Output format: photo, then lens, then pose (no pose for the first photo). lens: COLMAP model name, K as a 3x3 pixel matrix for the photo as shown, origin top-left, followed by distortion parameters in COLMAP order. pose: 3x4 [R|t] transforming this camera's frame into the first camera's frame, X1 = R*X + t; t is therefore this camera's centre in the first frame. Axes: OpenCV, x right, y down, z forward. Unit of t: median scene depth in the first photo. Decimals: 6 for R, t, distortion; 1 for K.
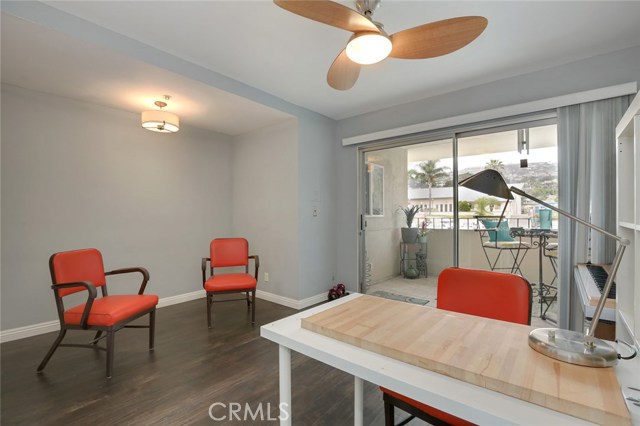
lens RADIAL K [[293.2, 0, 322.3], [0, 293.2, 213.4], [0, 0, 1]] dist [-0.028750, -0.000084]
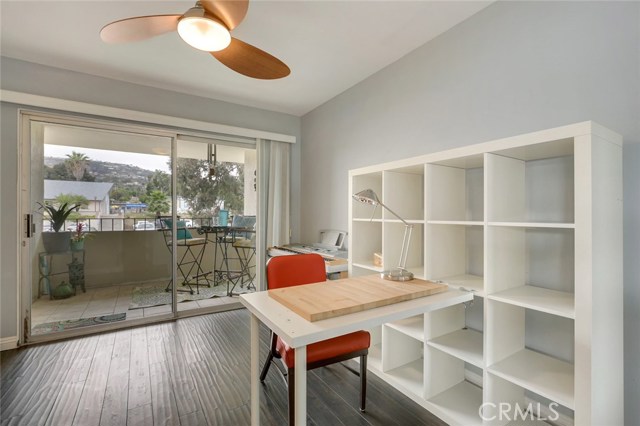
lens RADIAL K [[293.2, 0, 322.3], [0, 293.2, 213.4], [0, 0, 1]] dist [-0.028750, -0.000084]
pose [[0.309889, 0.002805, 0.950769, -0.219534], [-0.002034, 0.999995, -0.002287, 0.000566], [-0.950771, -0.001225, 0.309893, 0.133938]]
